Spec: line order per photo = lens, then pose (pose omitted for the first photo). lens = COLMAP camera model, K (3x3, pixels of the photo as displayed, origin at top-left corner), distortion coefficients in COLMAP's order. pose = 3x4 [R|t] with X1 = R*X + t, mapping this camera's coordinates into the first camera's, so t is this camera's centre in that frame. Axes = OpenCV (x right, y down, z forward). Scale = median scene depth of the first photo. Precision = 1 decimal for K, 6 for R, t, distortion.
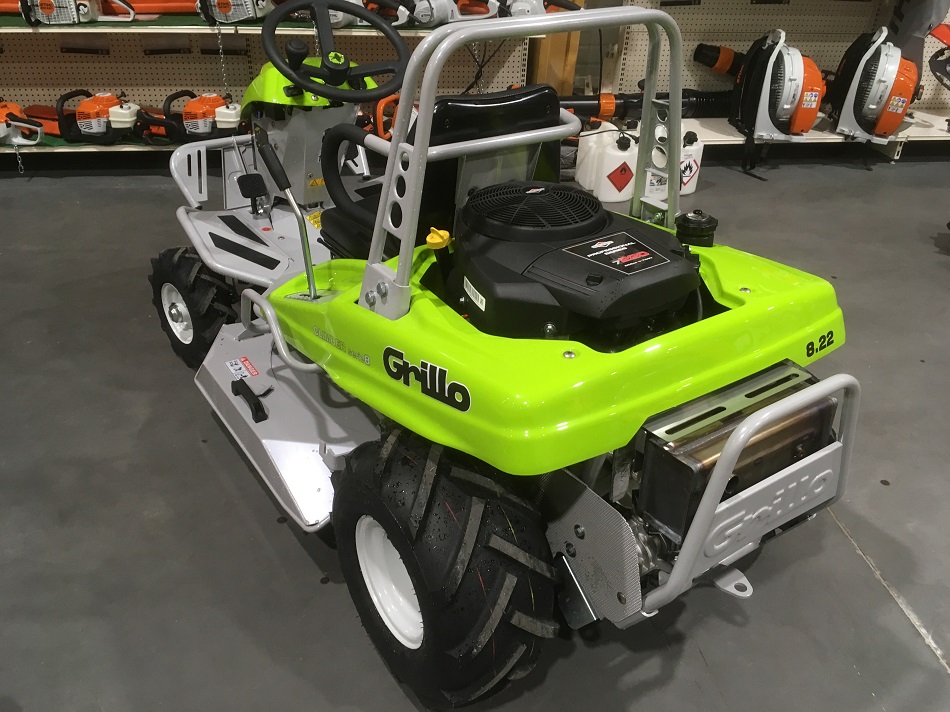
lens RADIAL K [[818.9, 0, 475.0], [0, 818.9, 356.0], [0, 0, 1]] dist [0.002505, -0.005420]
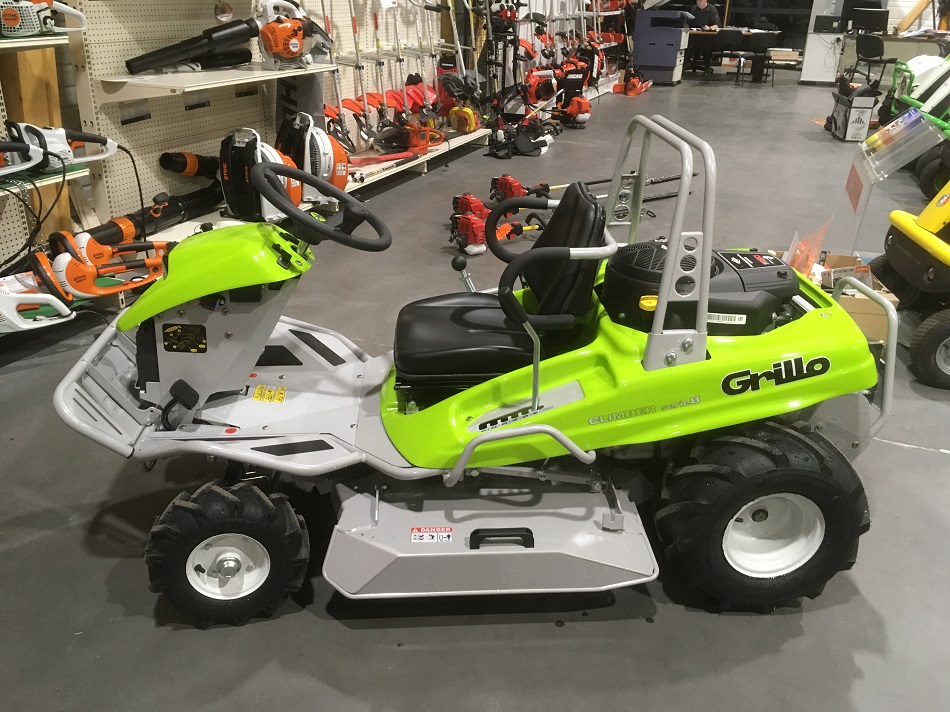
lens RADIAL K [[818.9, 0, 475.0], [0, 818.9, 356.0], [0, 0, 1]] dist [0.002505, -0.005420]
pose [[0.495859, -0.371459, 0.784947, -0.794652], [0.437664, 0.887604, 0.143561, -0.242561], [-0.750049, 0.272357, 0.602701, 0.289099]]
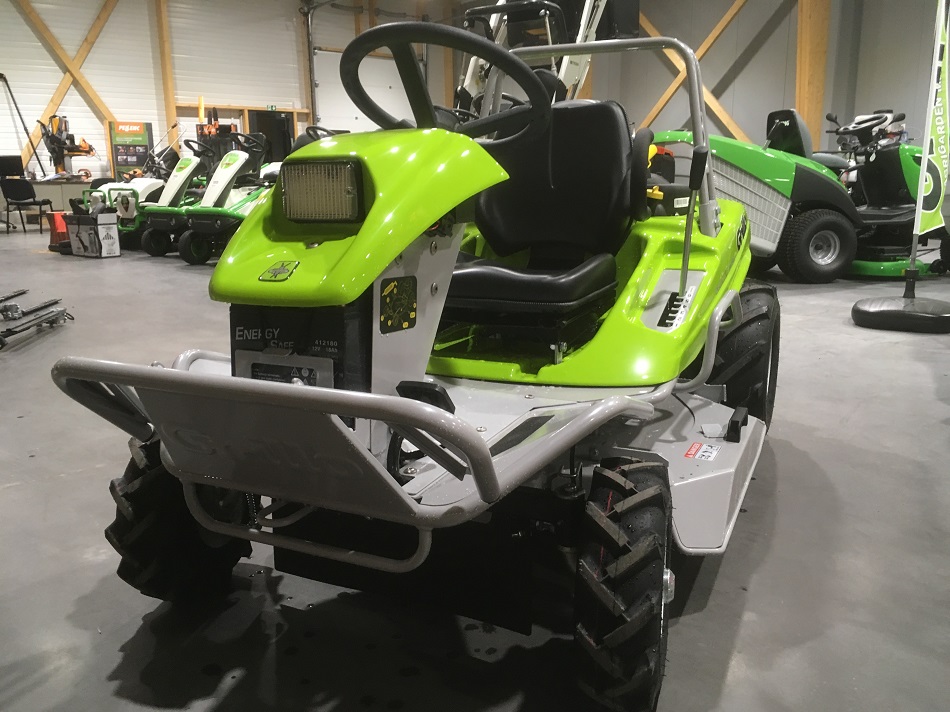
lens RADIAL K [[818.9, 0, 475.0], [0, 818.9, 356.0], [0, 0, 1]] dist [0.002505, -0.005420]
pose [[-0.508601, -0.205242, 0.836182, -0.707037], [0.440739, 0.772226, 0.457619, -0.449602], [-0.739645, 0.601284, -0.302297, 1.161031]]
